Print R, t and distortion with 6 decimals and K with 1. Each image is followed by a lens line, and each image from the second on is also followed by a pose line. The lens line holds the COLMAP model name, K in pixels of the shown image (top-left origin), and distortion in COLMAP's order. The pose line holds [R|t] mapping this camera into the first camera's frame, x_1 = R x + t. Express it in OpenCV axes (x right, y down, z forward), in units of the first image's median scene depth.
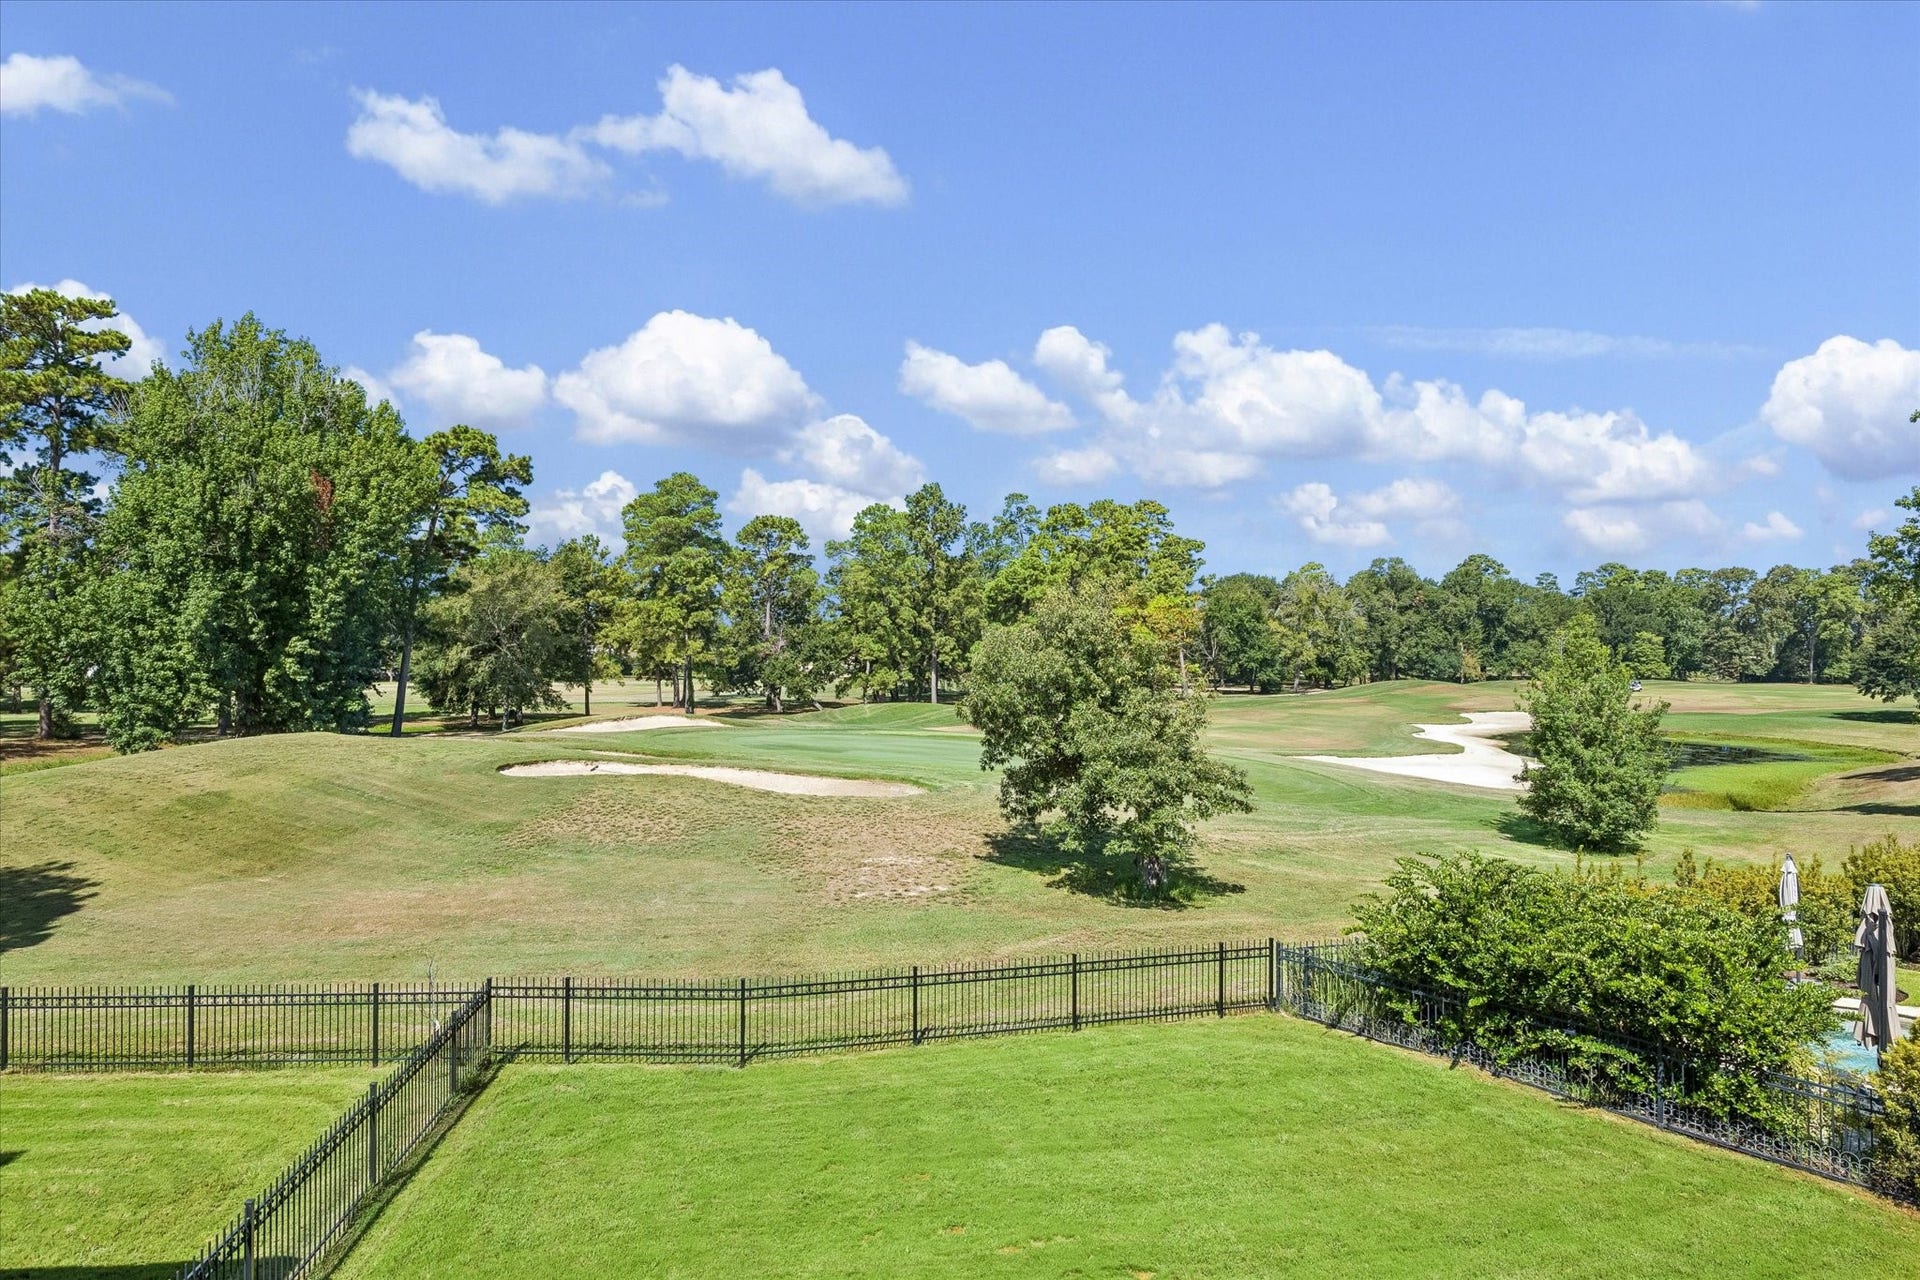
lens RADIAL K [[1106.2, 0, 966.4], [0, 1106.2, 637.6], [0, 0, 1]] dist [-0.005719, -0.002274]
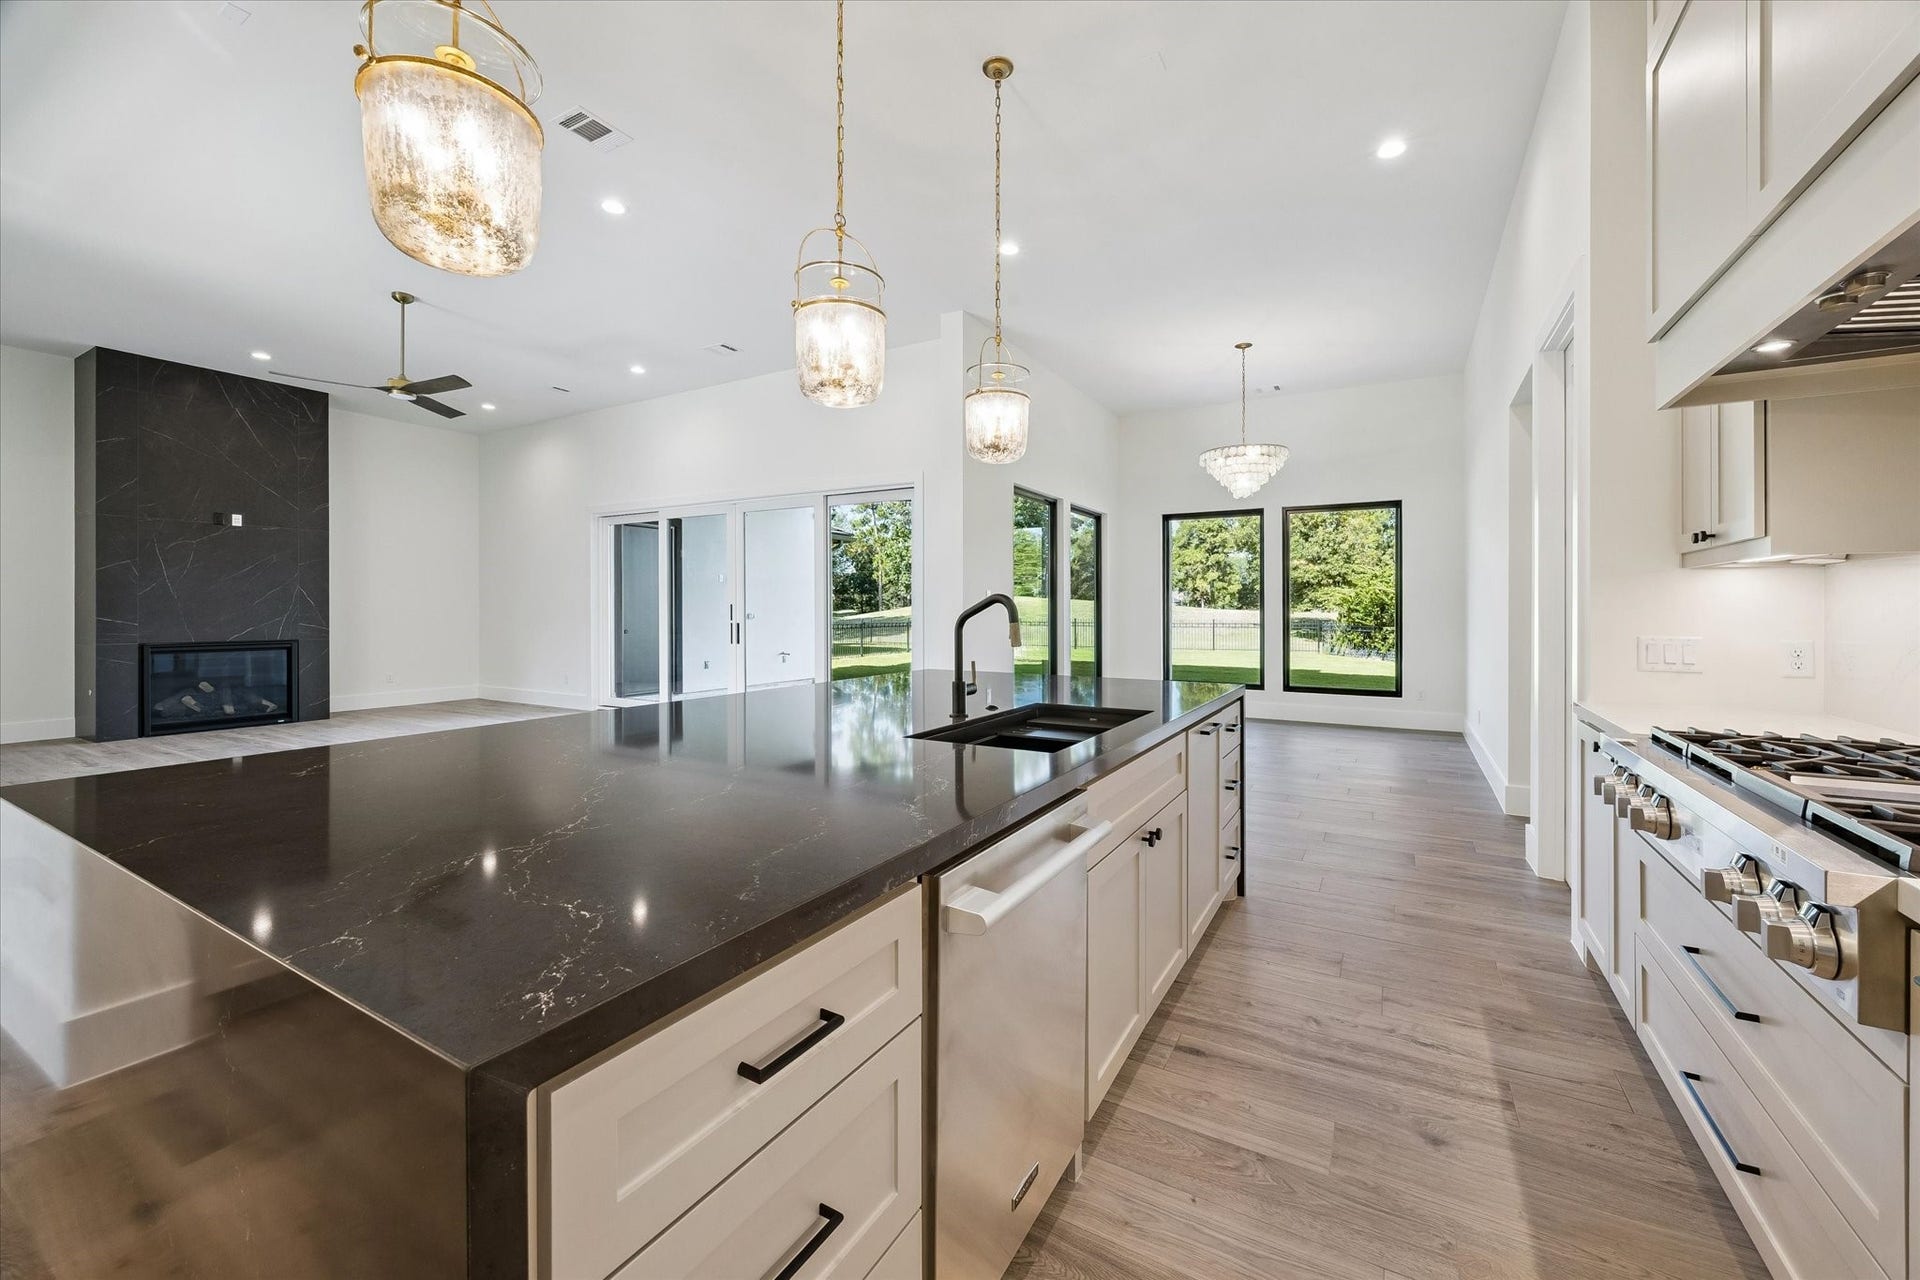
lens RADIAL K [[747.3, 0, 966.9], [0, 747.3, 614.5], [0, 0, 1]] dist [-0.000961, -0.000090]
pose [[0.812148, 0.000570, -0.583451, 0.097598], [0.011967, 0.999773, 0.017634, 0.039719], [0.583329, -0.021304, 0.811957, -0.095795]]
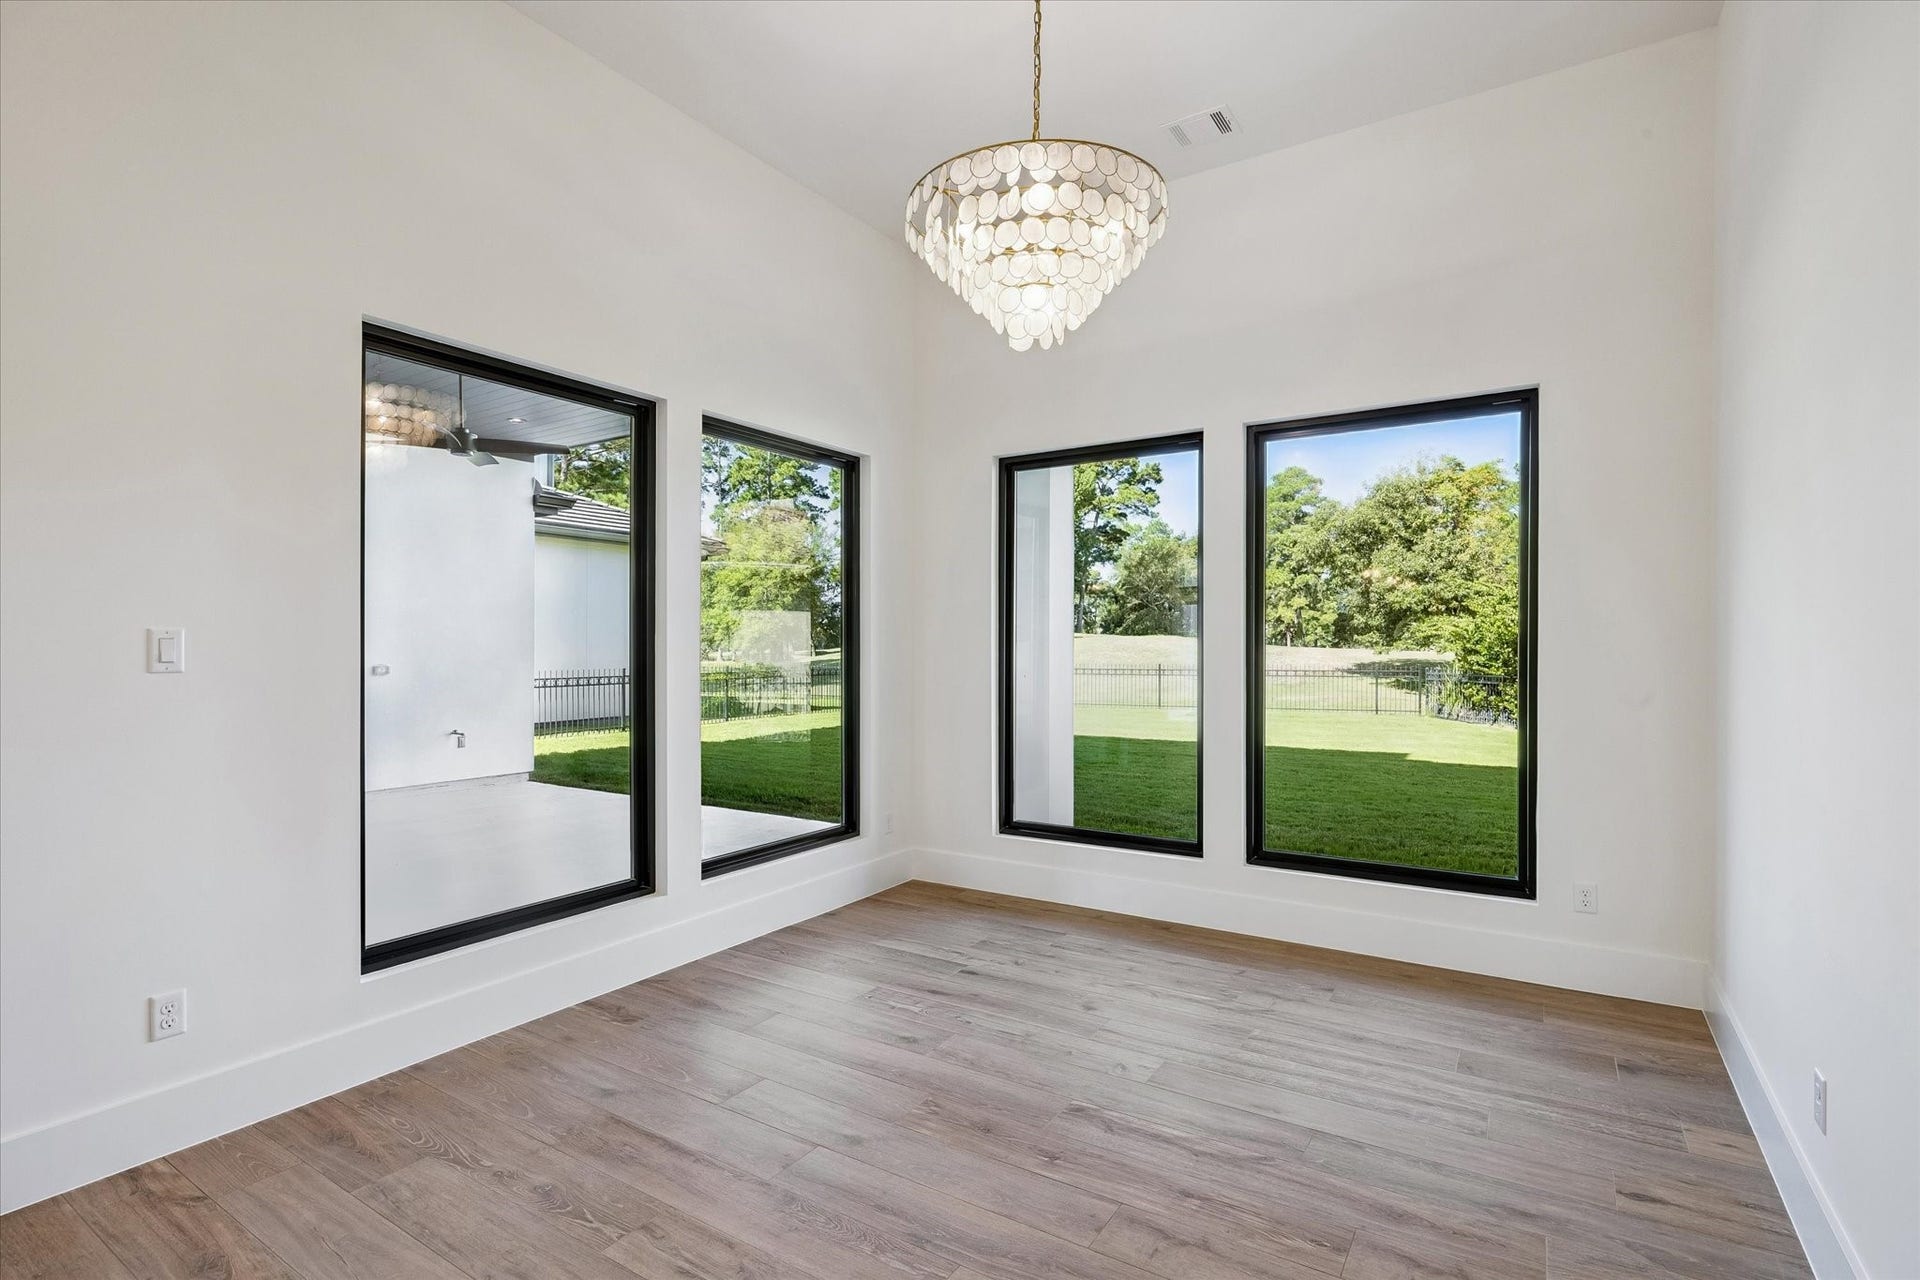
lens RADIAL K [[906.1, 0, 954.7], [0, 906.1, 665.9], [0, 0, 1]] dist [0.000029, 0.000084]
pose [[0.778866, 0.007789, -0.627142, 0.093547], [0.015996, 0.999351, 0.032278, 0.039294], [0.626987, -0.035172, 0.778236, -0.048372]]
